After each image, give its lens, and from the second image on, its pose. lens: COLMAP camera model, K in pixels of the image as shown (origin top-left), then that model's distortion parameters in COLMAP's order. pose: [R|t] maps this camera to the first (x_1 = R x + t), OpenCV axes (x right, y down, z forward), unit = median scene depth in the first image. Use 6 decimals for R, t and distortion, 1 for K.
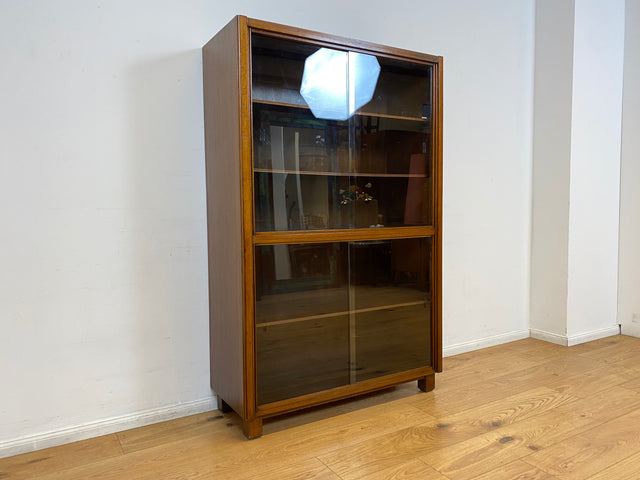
lens RADIAL K [[484.4, 0, 321.3], [0, 484.4, 238.7], [0, 0, 1]] dist [0.015003, -0.002752]
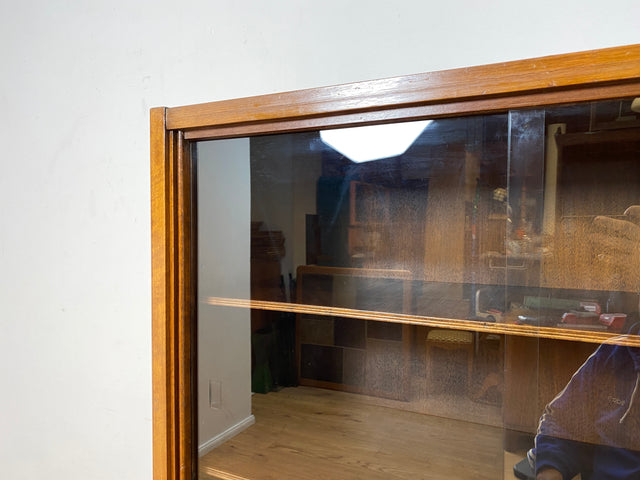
lens RADIAL K [[484.6, 0, 324.1], [0, 484.6, 239.0], [0, 0, 1]] dist [0.013943, -0.001386]
pose [[0.544740, 0.038309, -0.837729, 0.199975], [-0.054783, 0.998448, 0.010036, -0.285987], [0.836813, 0.040427, 0.545994, 0.709851]]
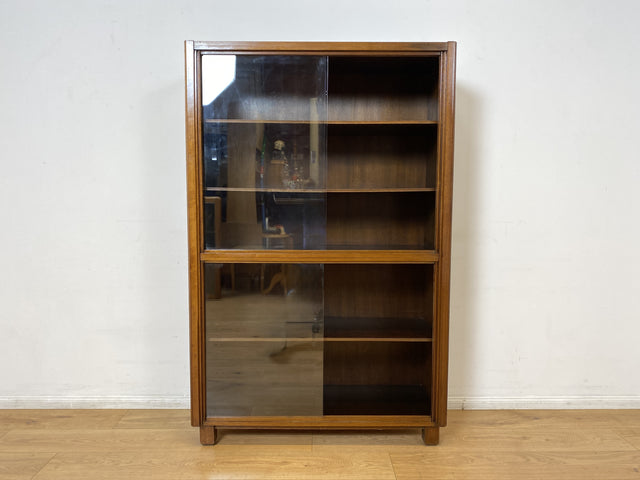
lens RADIAL K [[485.5, 0, 321.3], [0, 485.5, 246.0], [0, 0, 1]] dist [0.013884, -0.001379]
pose [[0.860472, 0.060127, -0.505938, 0.495463], [-0.042943, 0.998038, 0.045574, -0.065522], [0.507685, -0.017488, 0.861365, 0.193295]]
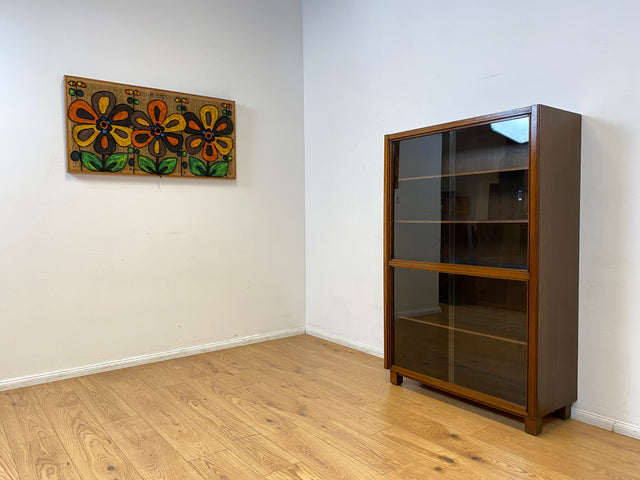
lens RADIAL K [[489.9, 0, 323.5], [0, 489.9, 238.3], [0, 0, 1]] dist [0.017011, -0.007551]
pose [[0.120792, 0.053030, -0.991260, 1.236503], [-0.052062, 0.997536, 0.047022, -0.124136], [0.991312, 0.045927, 0.123255, 0.457831]]
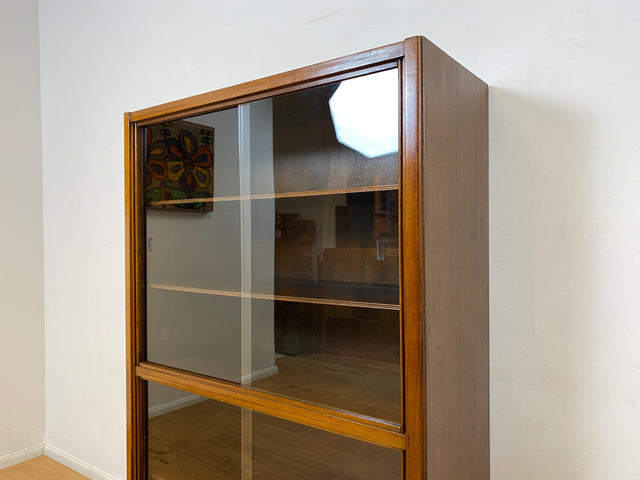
lens RADIAL K [[494.7, 0, 321.7], [0, 494.7, 231.7], [0, 0, 1]] dist [0.002596, -0.004265]
pose [[0.391712, 0.006980, -0.920061, 0.627066], [-0.048711, 0.998726, -0.013162, -0.197756], [0.918798, 0.049973, 0.391553, 0.776071]]
